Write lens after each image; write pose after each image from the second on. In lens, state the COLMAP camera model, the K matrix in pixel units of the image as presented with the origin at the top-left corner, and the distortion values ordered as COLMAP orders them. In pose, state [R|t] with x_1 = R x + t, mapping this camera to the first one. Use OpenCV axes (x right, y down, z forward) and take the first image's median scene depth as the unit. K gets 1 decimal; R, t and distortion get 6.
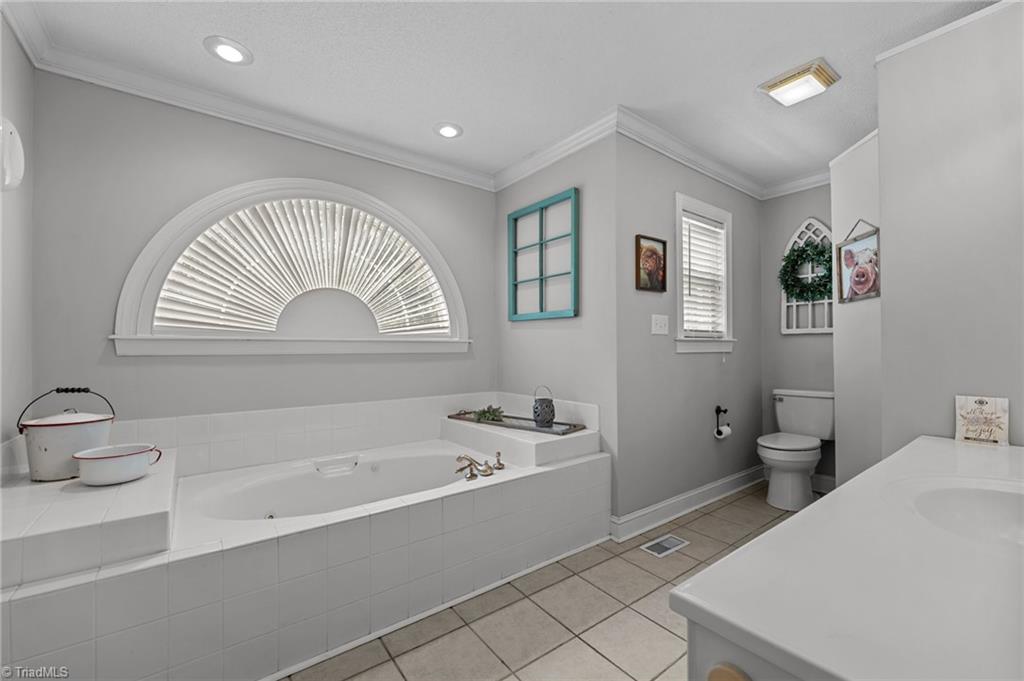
lens RADIAL K [[417.7, 0, 511.1], [0, 417.7, 332.5], [0, 0, 1]] dist [0.000433, -0.000064]
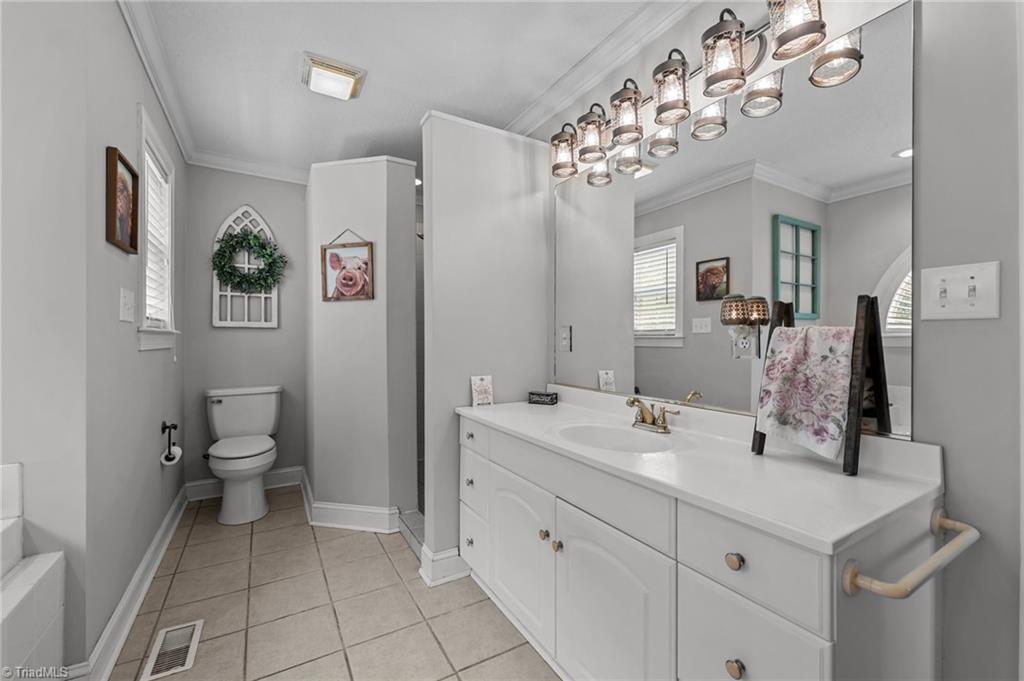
lens RADIAL K [[417.7, 0, 511.1], [0, 417.7, 332.5], [0, 0, 1]] dist [0.000433, -0.000064]
pose [[0.107975, 0.024705, 0.993847, -0.172539], [-0.041379, 0.998937, -0.020336, 0.009420], [-0.993292, -0.038928, 0.108883, 0.322978]]
